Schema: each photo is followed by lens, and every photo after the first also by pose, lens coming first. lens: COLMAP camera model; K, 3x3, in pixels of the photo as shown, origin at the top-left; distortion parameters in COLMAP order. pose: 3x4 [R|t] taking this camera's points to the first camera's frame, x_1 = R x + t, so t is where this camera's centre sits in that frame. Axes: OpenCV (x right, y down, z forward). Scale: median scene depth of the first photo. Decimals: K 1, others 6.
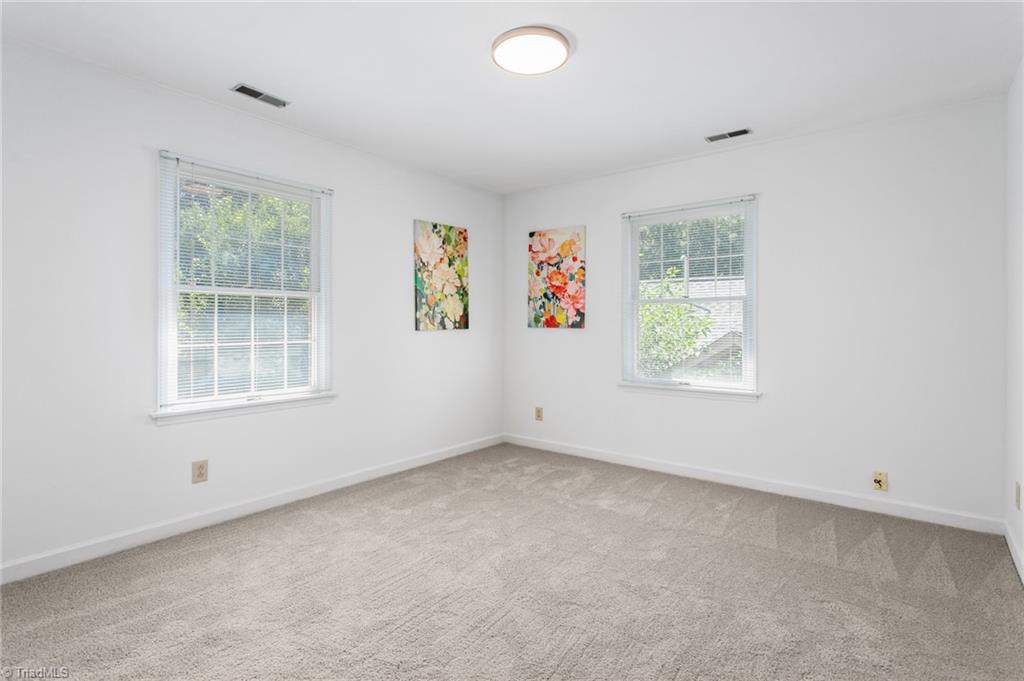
lens RADIAL K [[498.3, 0, 508.0], [0, 498.3, 330.5], [0, 0, 1]] dist [-0.002600, 0.003260]
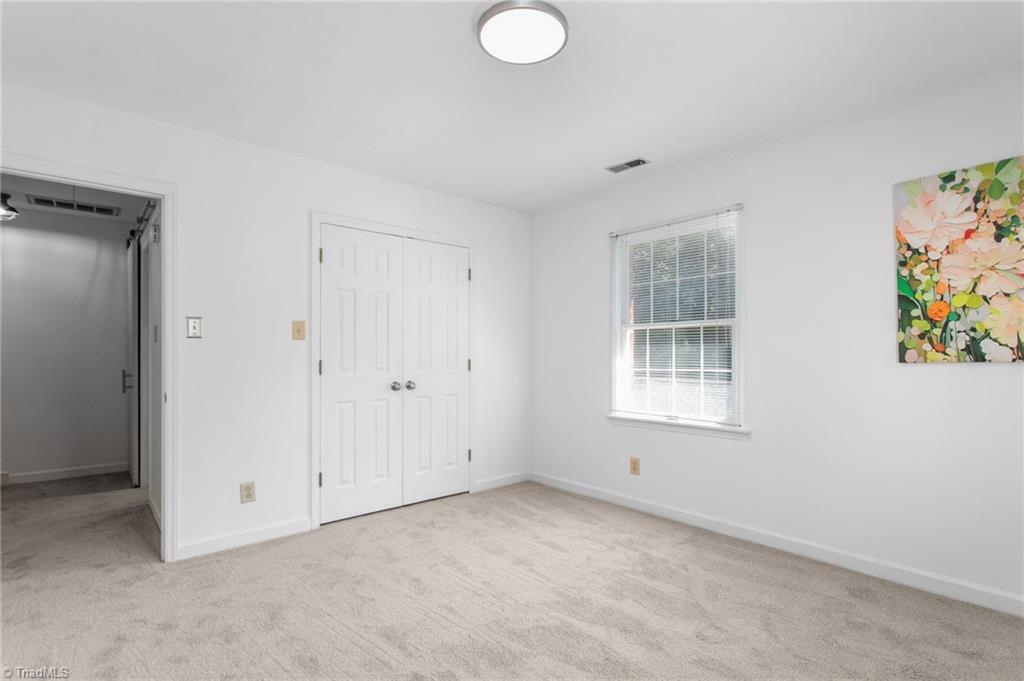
lens RADIAL K [[498.3, 0, 515.5], [0, 498.3, 350.9], [0, 0, 1]] dist [-0.002600, 0.003260]
pose [[-0.167824, -0.003720, -0.985810, 0.499974], [-0.007339, 0.999970, -0.002524, -0.009031], [0.985790, 0.006812, -0.167847, 0.627212]]
